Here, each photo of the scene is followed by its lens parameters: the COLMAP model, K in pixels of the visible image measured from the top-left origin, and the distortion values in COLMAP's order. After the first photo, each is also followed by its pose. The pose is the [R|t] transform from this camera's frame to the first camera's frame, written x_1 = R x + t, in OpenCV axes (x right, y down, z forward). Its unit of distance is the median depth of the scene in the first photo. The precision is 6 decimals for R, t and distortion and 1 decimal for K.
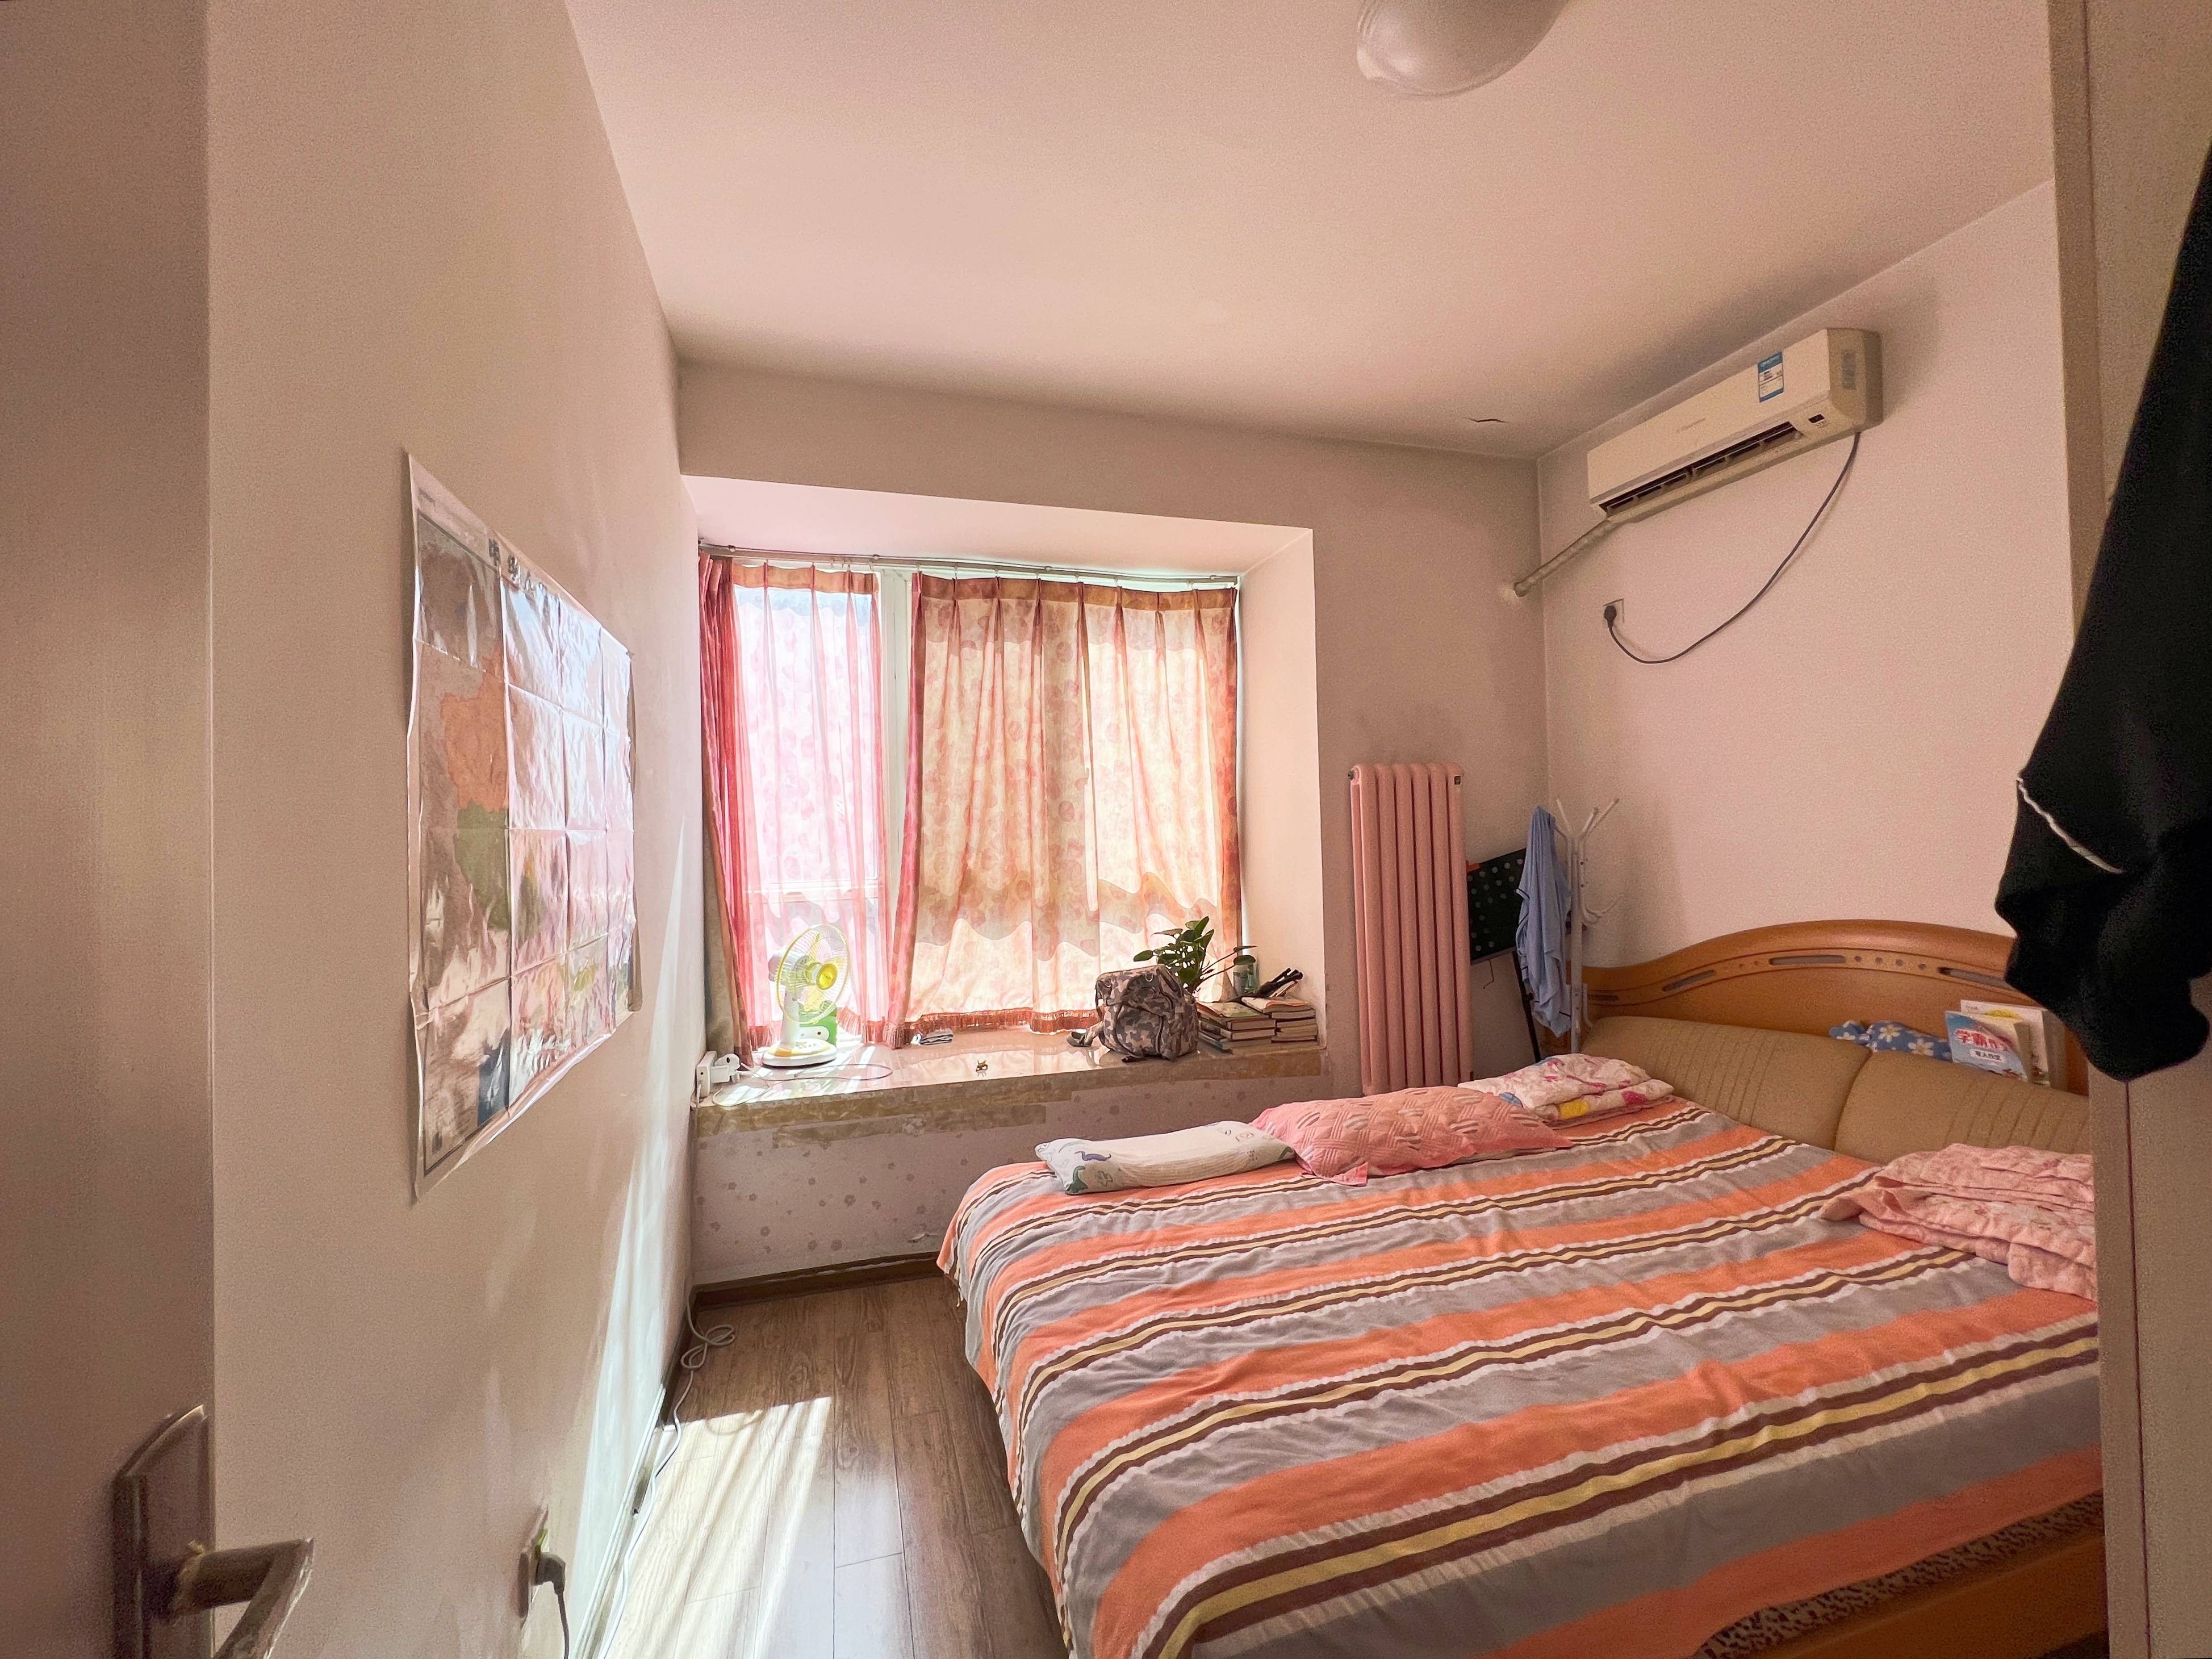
lens RADIAL K [[886.8, 0, 1100.7], [0, 886.8, 829.5], [0, 0, 1]] dist [0.002109, 0.000277]
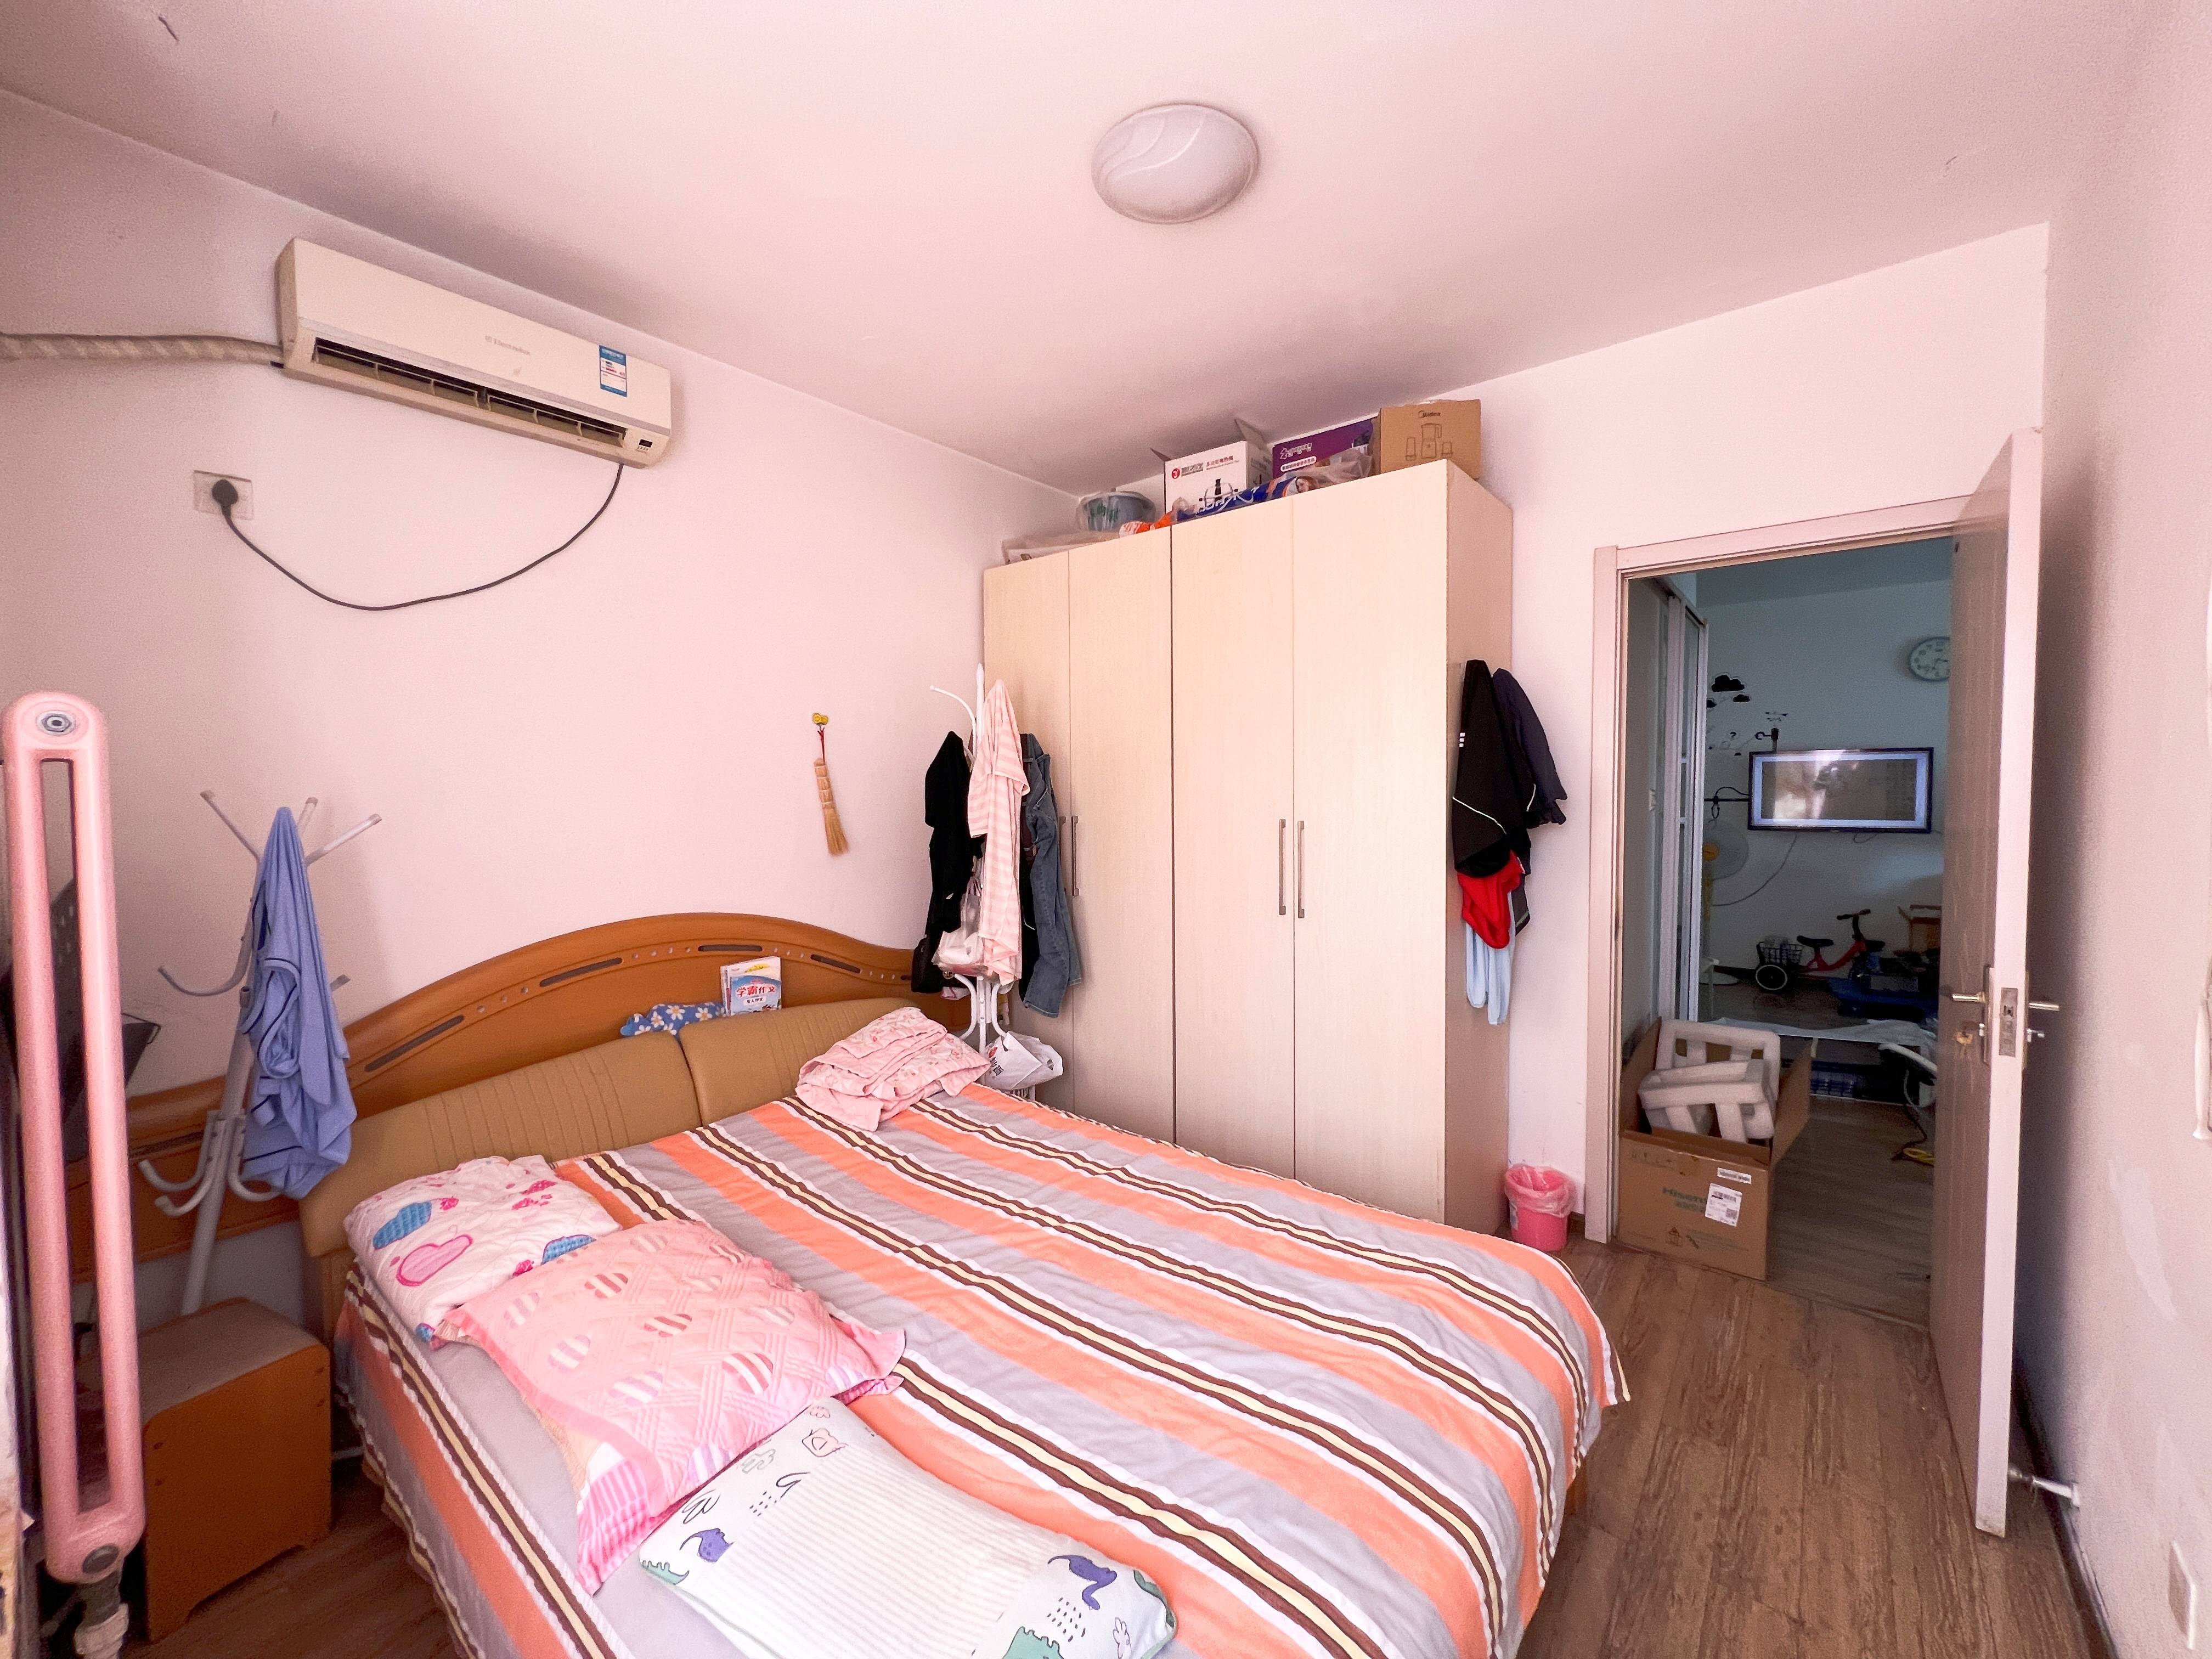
lens RADIAL K [[886.7, 0, 1100.2], [0, 886.7, 820.6], [0, 0, 1]] dist [0.002109, 0.000277]
pose [[-0.561565, 0.000798, 0.827432, -0.346949], [0.010700, 0.999923, 0.006298, -0.018923], [-0.827363, 0.012390, -0.561531, 1.112643]]
